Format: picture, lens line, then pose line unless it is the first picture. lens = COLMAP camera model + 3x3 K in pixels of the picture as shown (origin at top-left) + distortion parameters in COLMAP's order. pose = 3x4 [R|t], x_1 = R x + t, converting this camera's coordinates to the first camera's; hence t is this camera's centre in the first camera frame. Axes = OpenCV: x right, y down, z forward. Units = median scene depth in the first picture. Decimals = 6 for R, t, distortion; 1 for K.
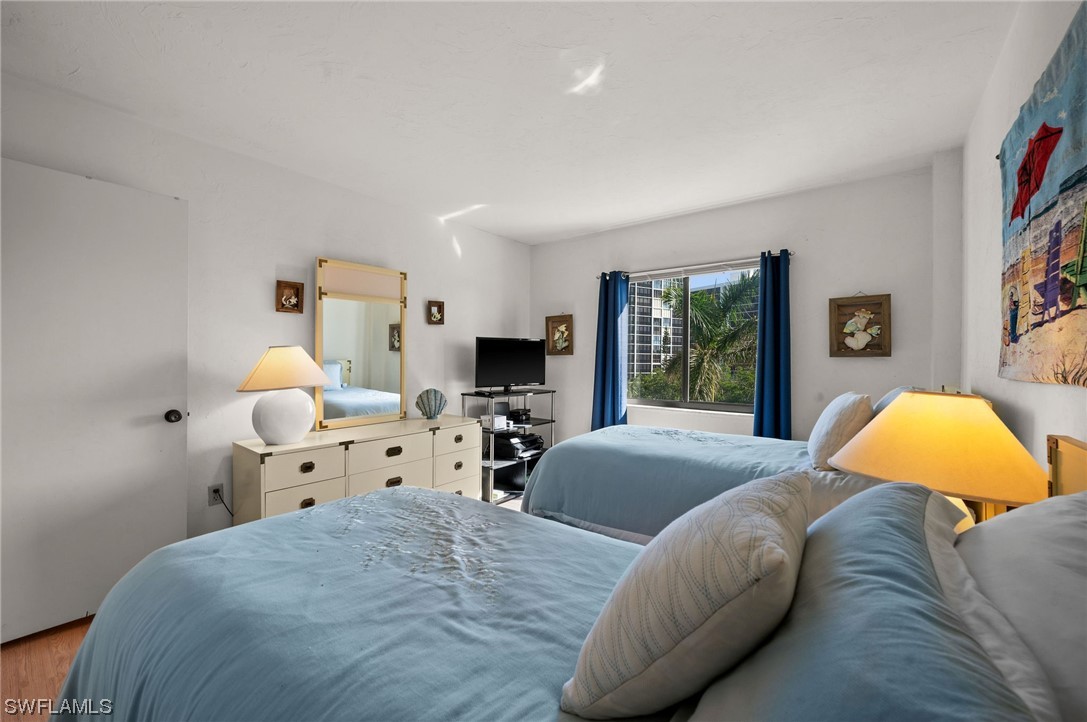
lens RADIAL K [[434.4, 0, 550.1], [0, 434.4, 359.0], [0, 0, 1]] dist [-0.000457, 0.000467]
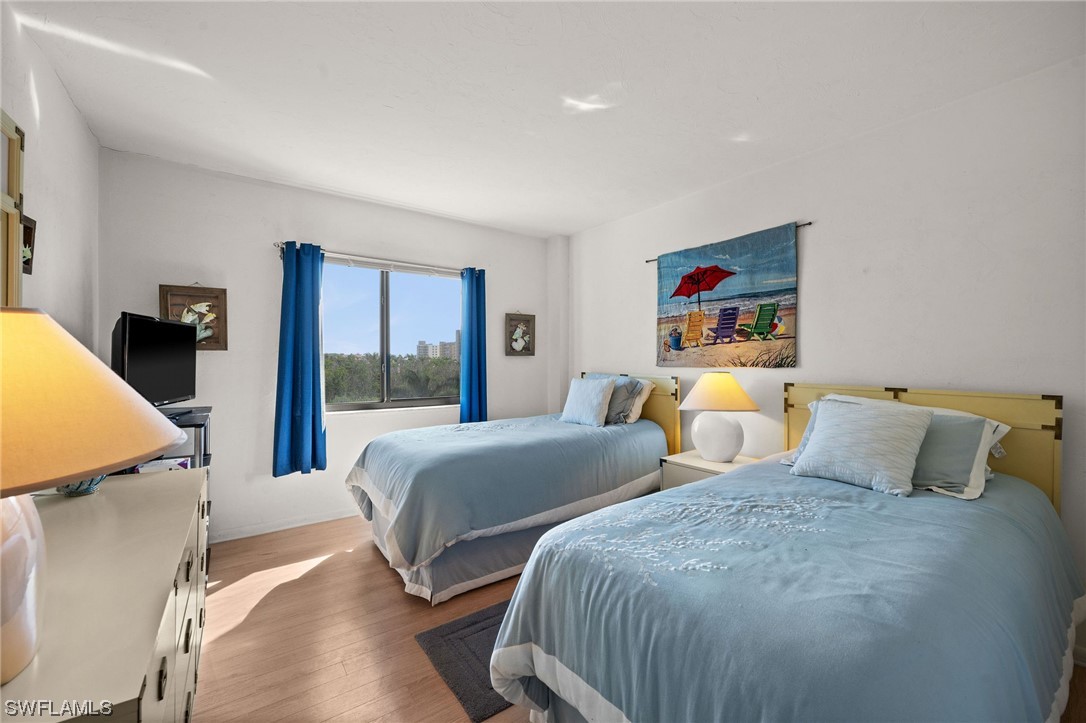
lens RADIAL K [[433.1, 0, 549.7], [0, 433.1, 360.3], [0, 0, 1]] dist [-0.002784, -0.000073]
pose [[0.274457, -0.005107, 0.961586, -0.638861], [-0.001954, 0.999981, 0.005868, 0.000786], [-0.961597, -0.003489, 0.274442, 0.501382]]
